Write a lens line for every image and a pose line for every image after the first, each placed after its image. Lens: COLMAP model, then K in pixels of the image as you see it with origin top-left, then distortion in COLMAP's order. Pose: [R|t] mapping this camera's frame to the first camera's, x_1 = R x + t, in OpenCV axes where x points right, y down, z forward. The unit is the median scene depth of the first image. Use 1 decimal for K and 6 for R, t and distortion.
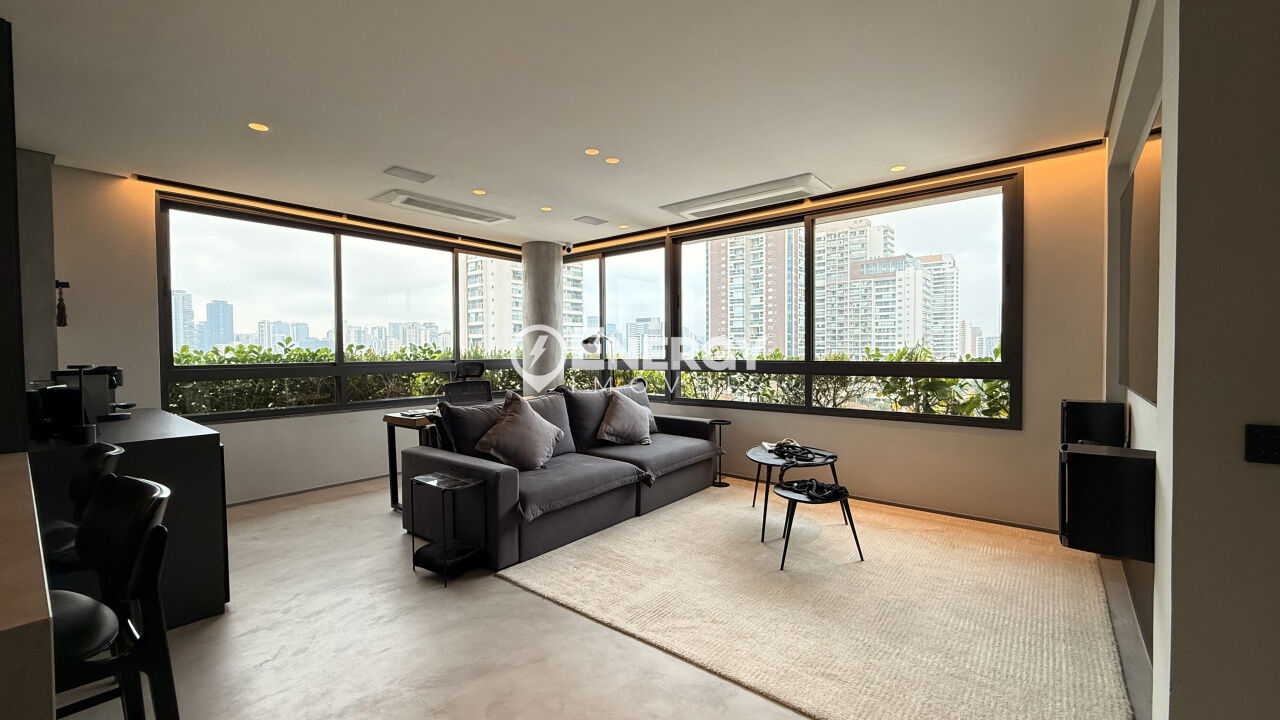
lens RADIAL K [[507.9, 0, 647.6], [0, 507.9, 357.8], [0, 0, 1]] dist [-0.000147, 0.000088]
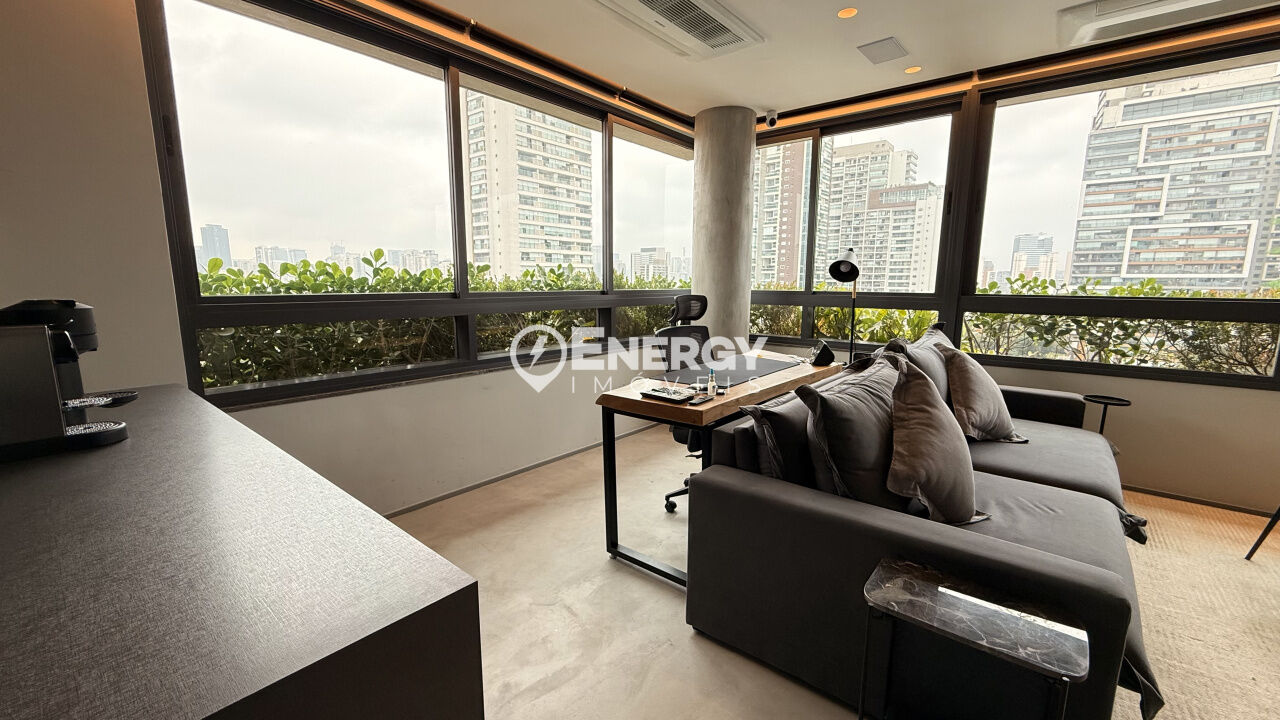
lens RADIAL K [[507.9, 0, 648.3], [0, 507.9, 359.6], [0, 0, 1]] dist [-0.000147, 0.000088]
pose [[0.999911, 0.012769, -0.003987, -0.310262], [-0.012096, 0.990325, 0.138242, 0.001151], [0.005714, -0.138181, 0.990390, 0.313984]]
